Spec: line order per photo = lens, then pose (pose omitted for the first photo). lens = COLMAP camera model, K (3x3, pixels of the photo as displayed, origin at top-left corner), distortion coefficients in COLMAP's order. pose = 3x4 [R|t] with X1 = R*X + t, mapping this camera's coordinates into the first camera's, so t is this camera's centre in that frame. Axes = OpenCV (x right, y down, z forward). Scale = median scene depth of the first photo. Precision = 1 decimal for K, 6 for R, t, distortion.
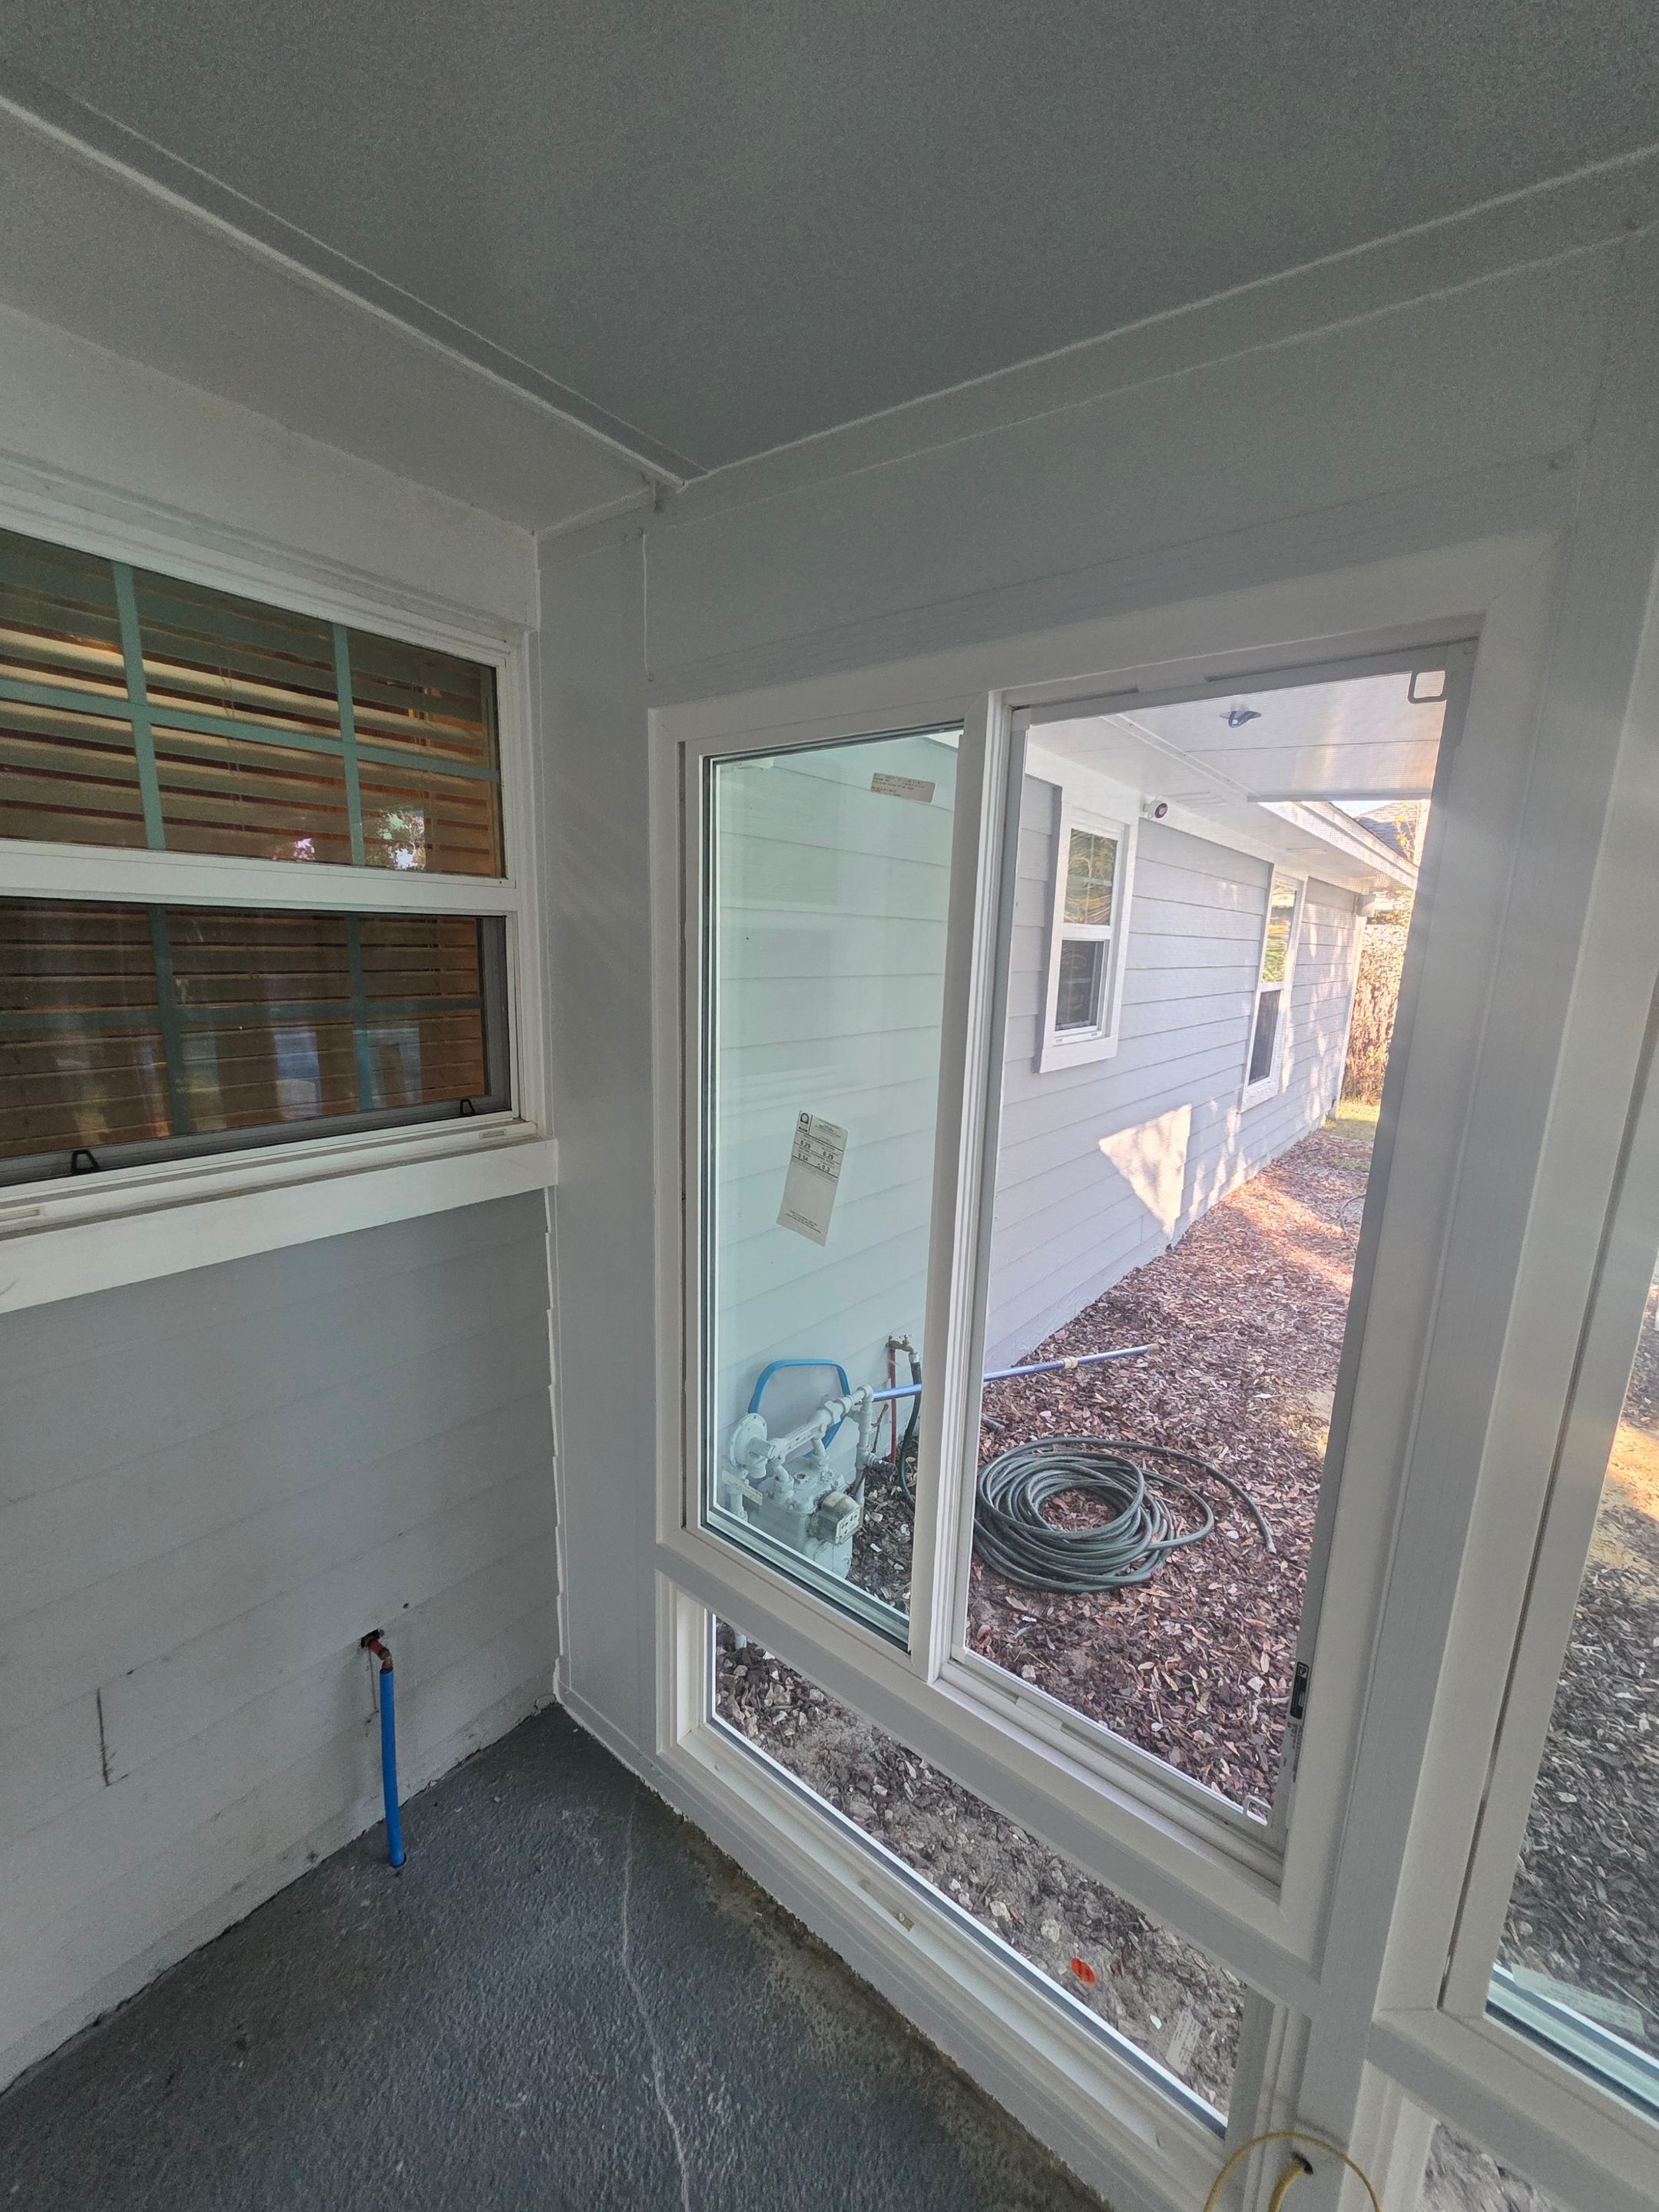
lens RADIAL K [[879.1, 0, 828.5], [0, 879.1, 1120.4], [0, 0, 1]] dist [0.002746, -0.000275]
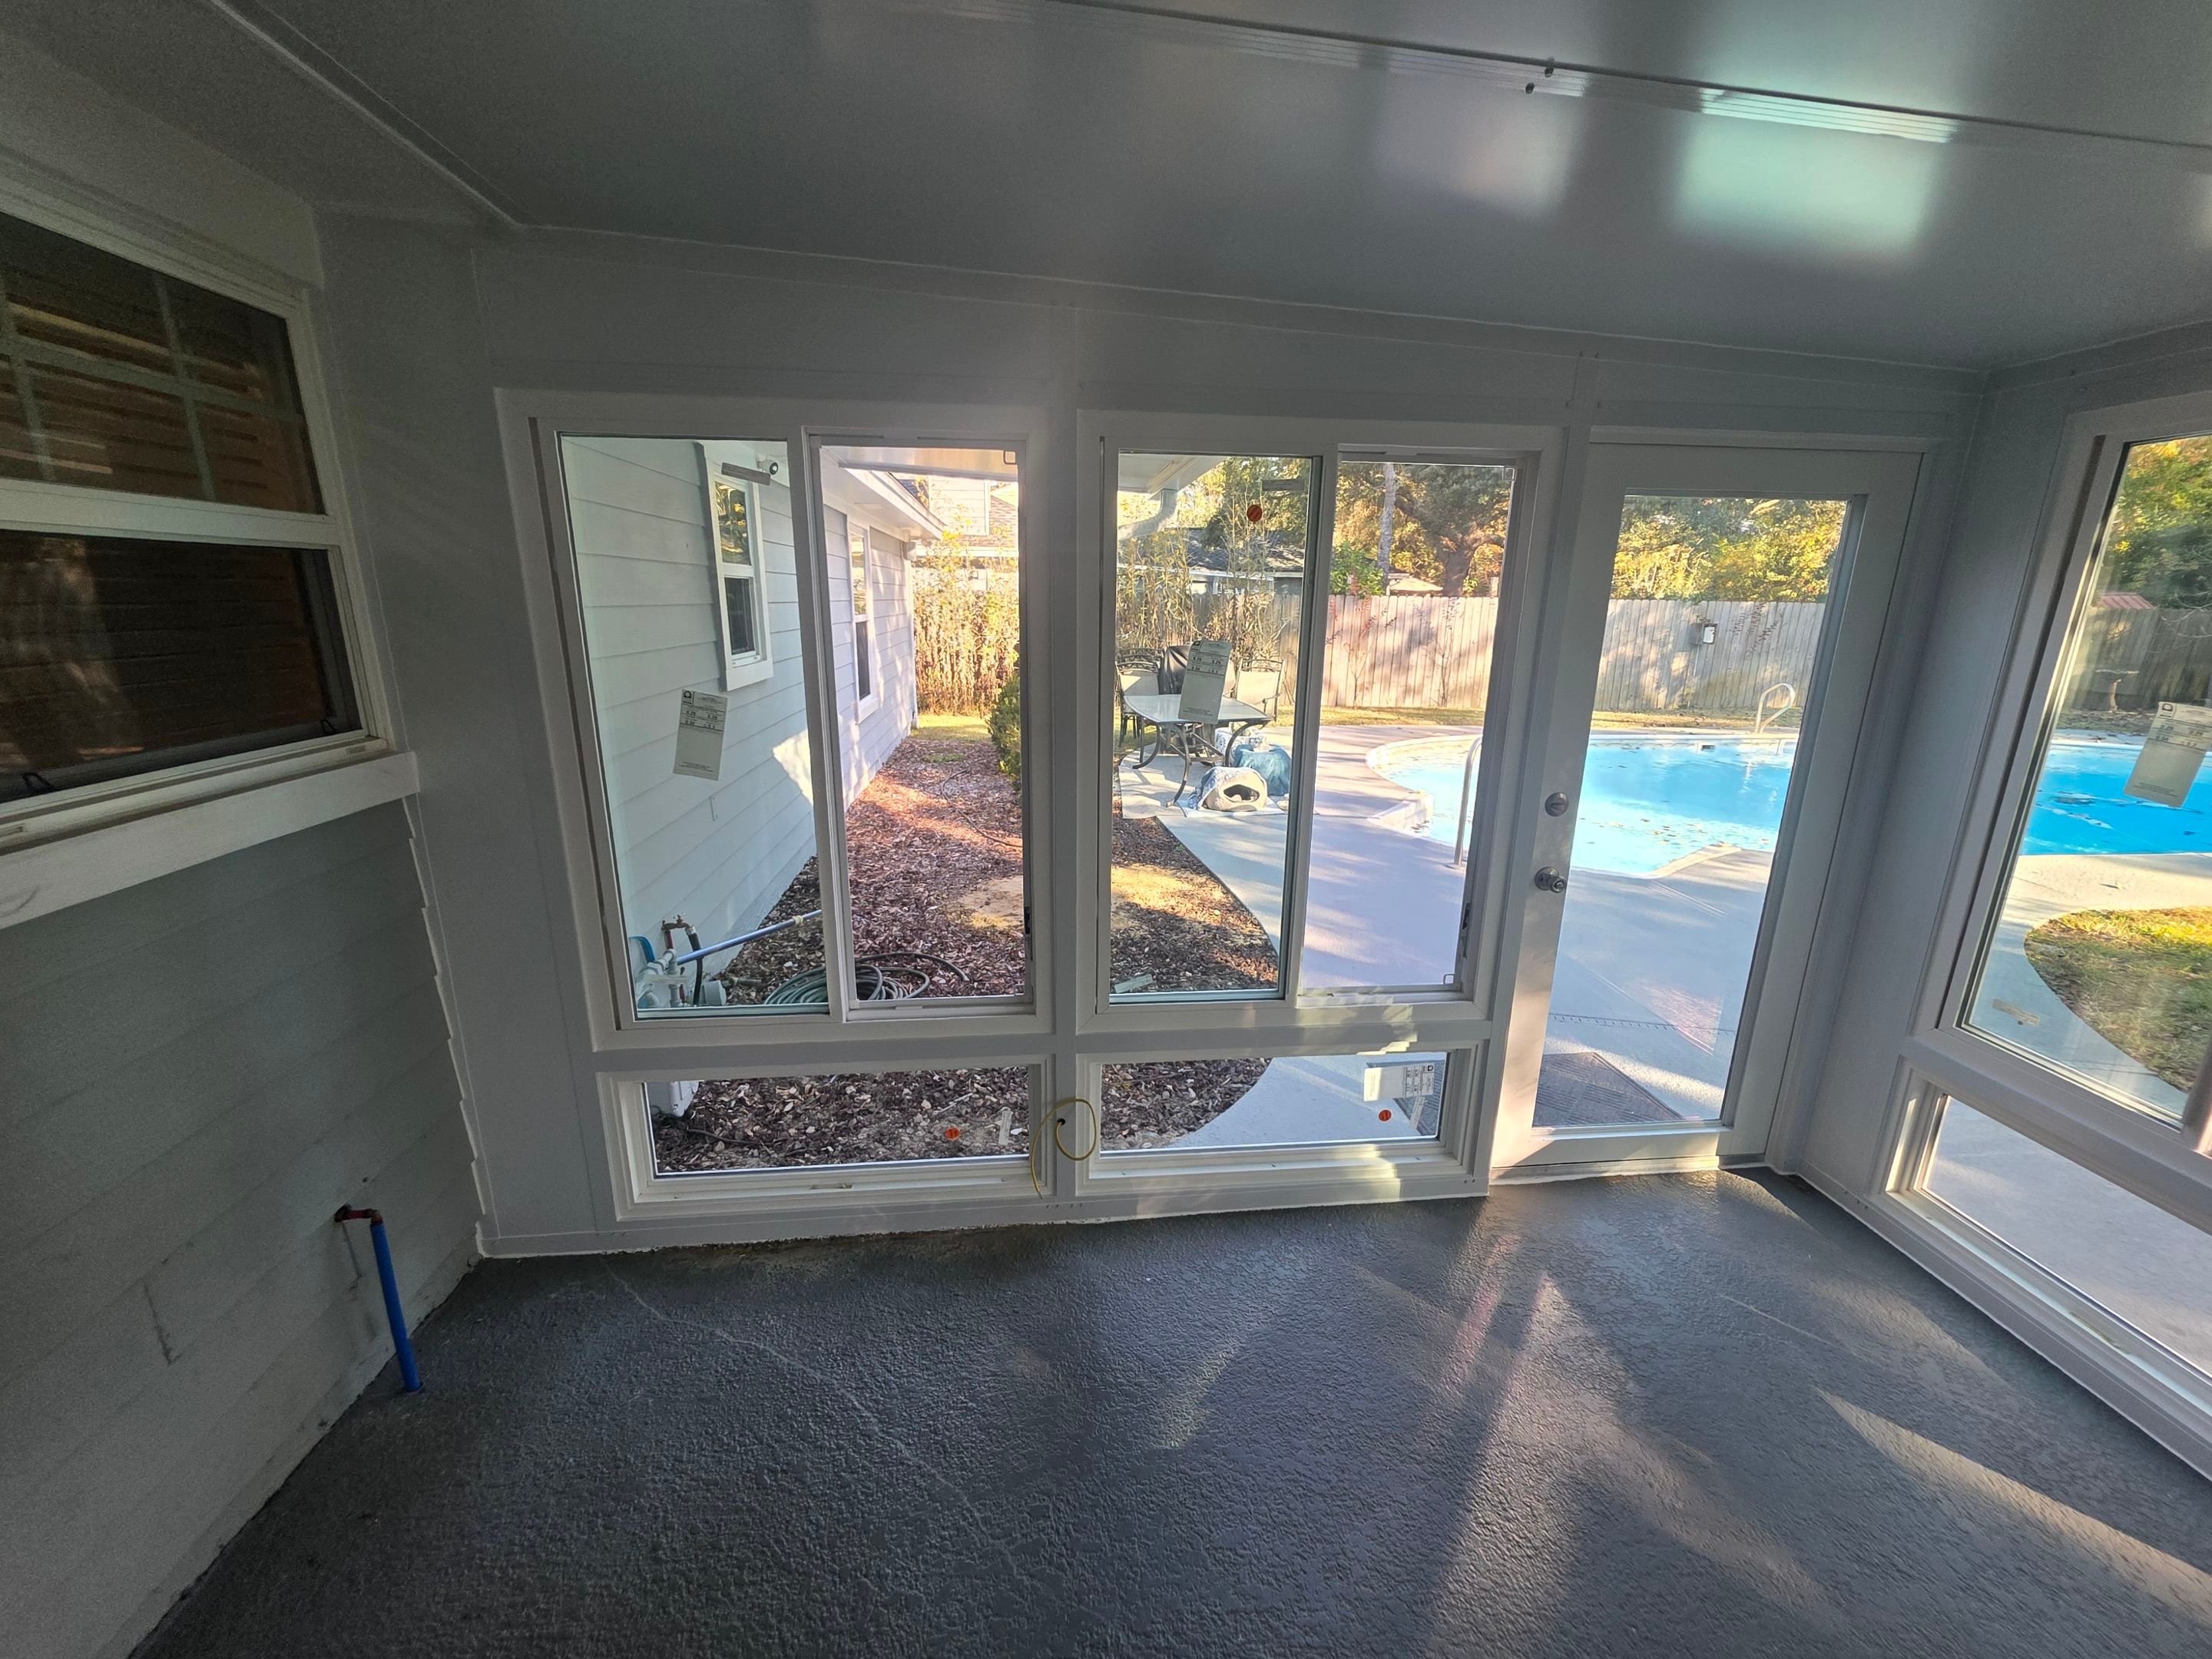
lens RADIAL K [[879.1, 0, 1106.0], [0, 879.1, 829.5], [0, 0, 1]] dist [0.002746, -0.000275]
pose [[0.719122, -0.195899, 0.666698, -0.323457], [0.148857, 0.980595, 0.127571, 0.079443], [-0.678752, 0.007504, 0.734329, -0.323221]]
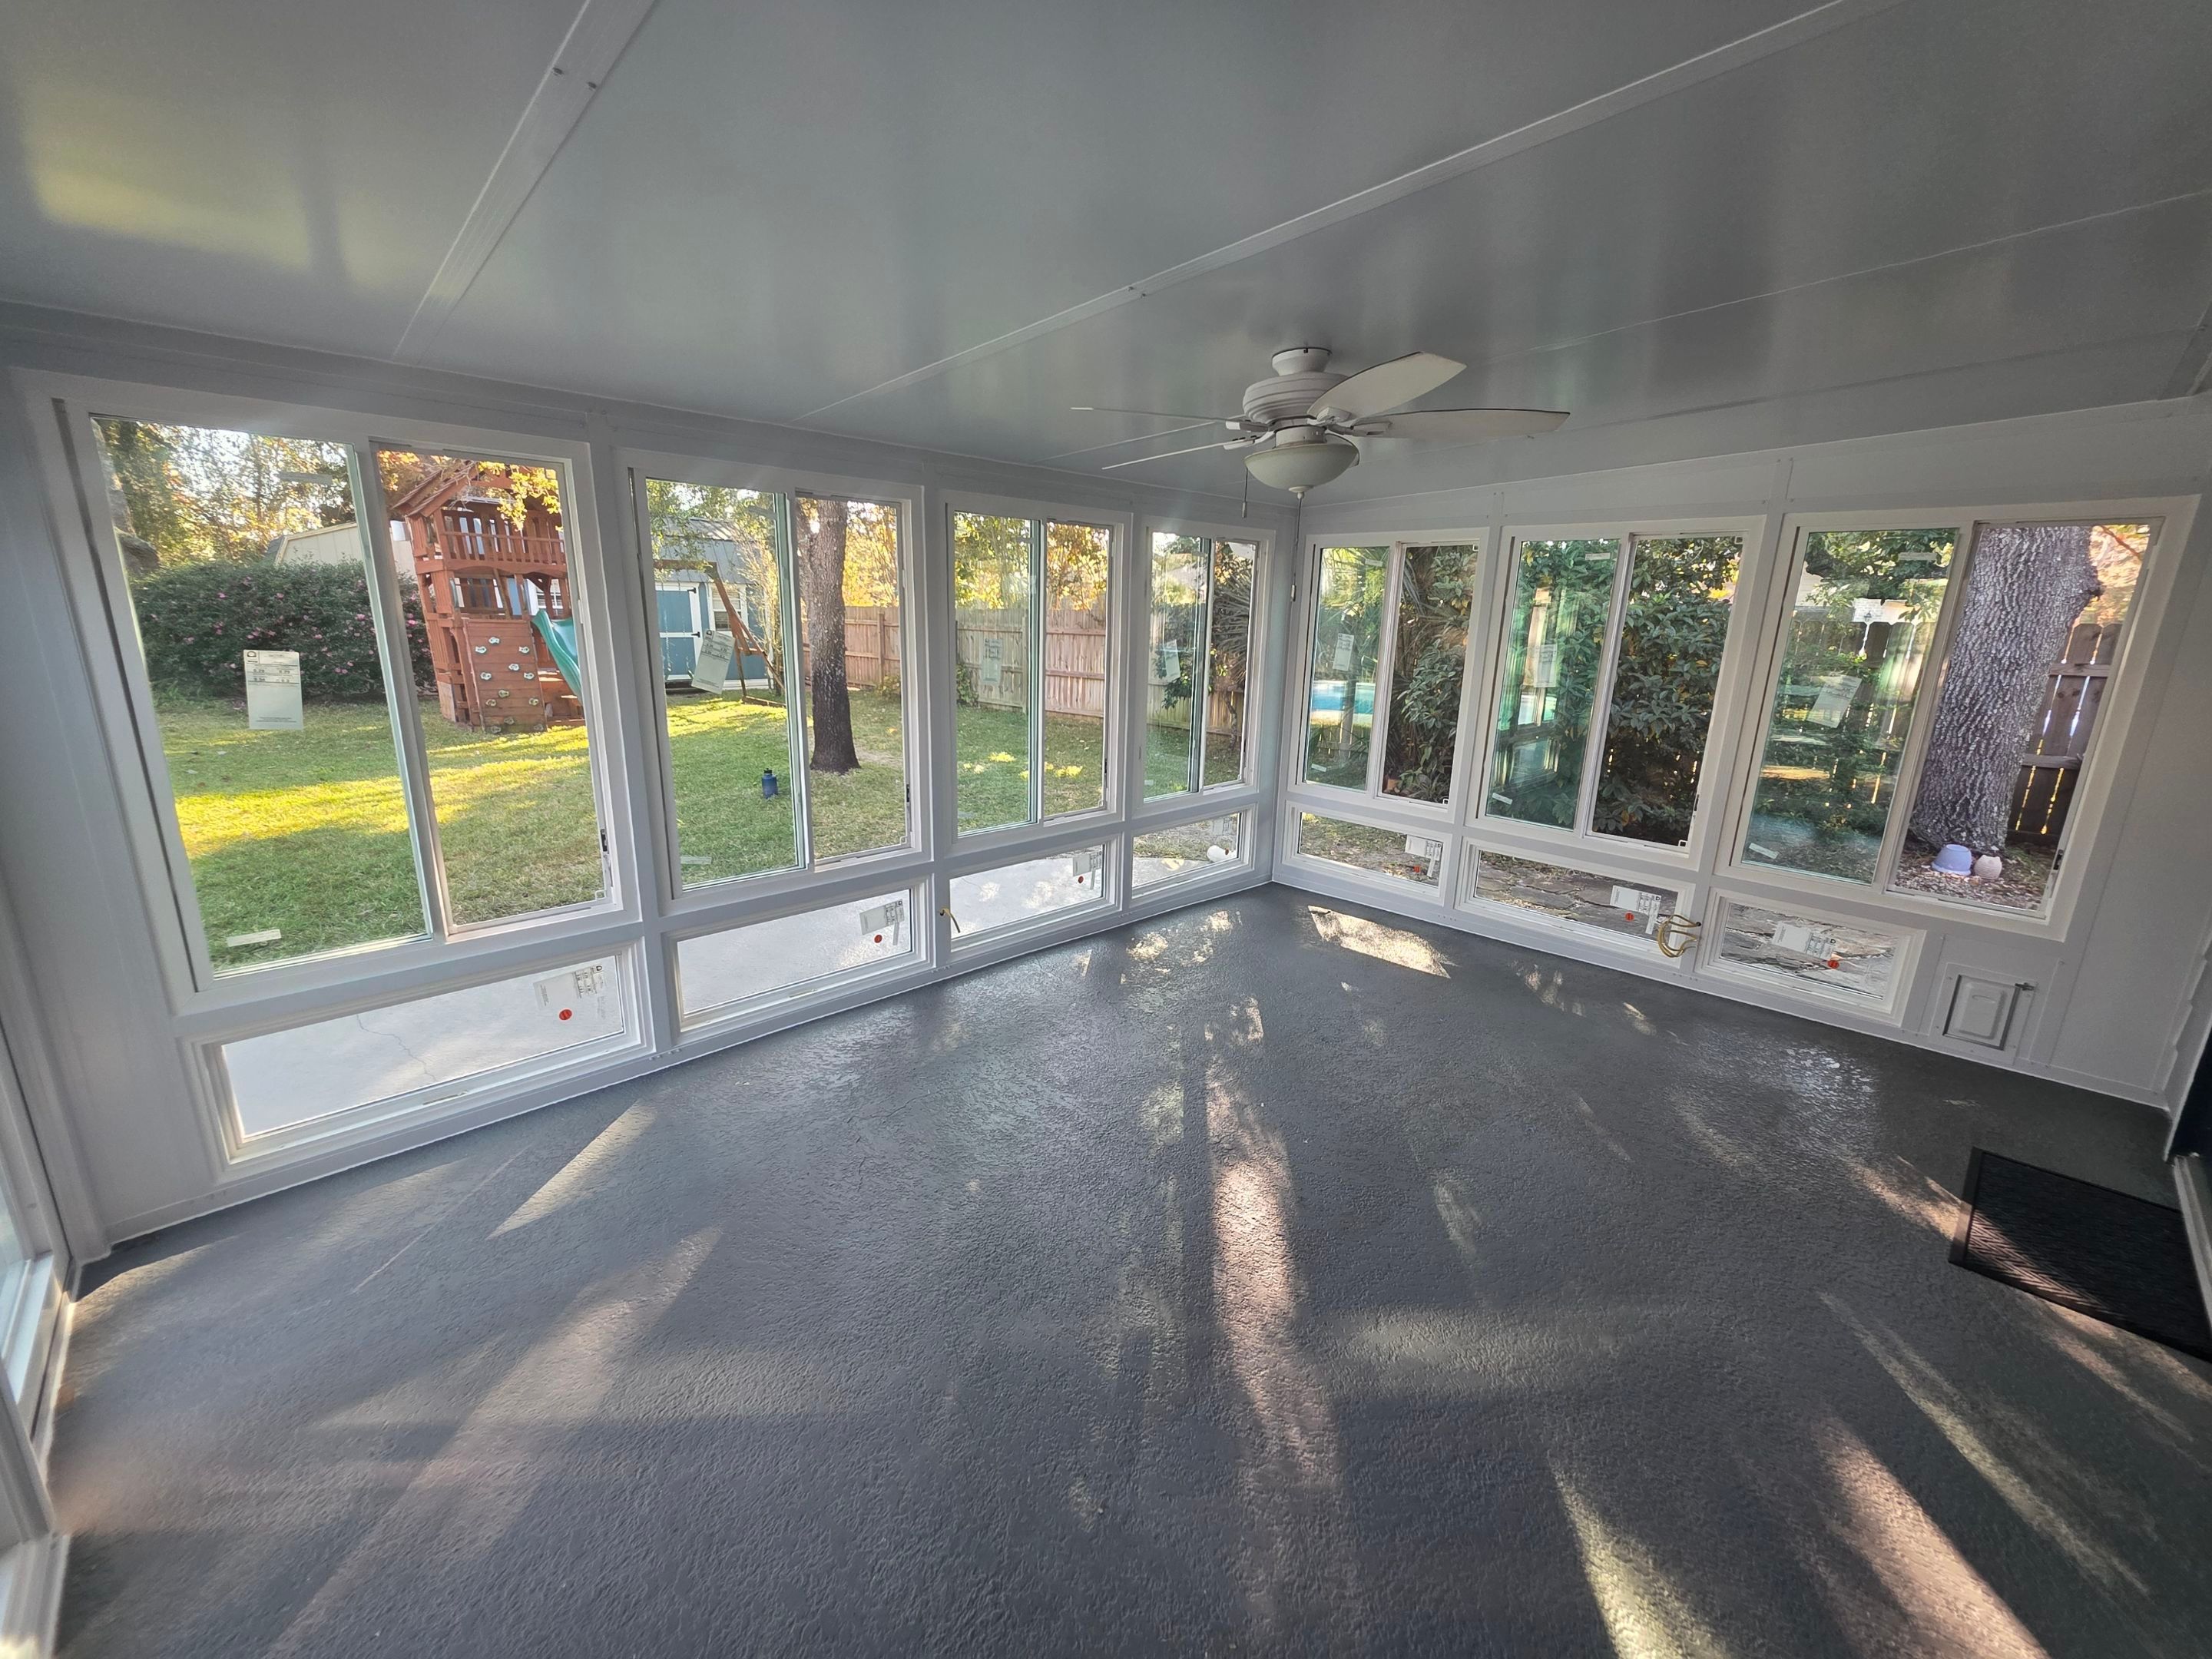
lens RADIAL K [[885.9, 0, 1105.4], [0, 885.9, 821.2], [0, 0, 1]] dist [0.000824, 0.000155]
pose [[-0.990948, -0.081013, 0.107051, -0.146014], [-0.027309, 0.902369, 0.430097, -0.062273], [-0.131443, 0.423280, -0.896413, 0.425043]]
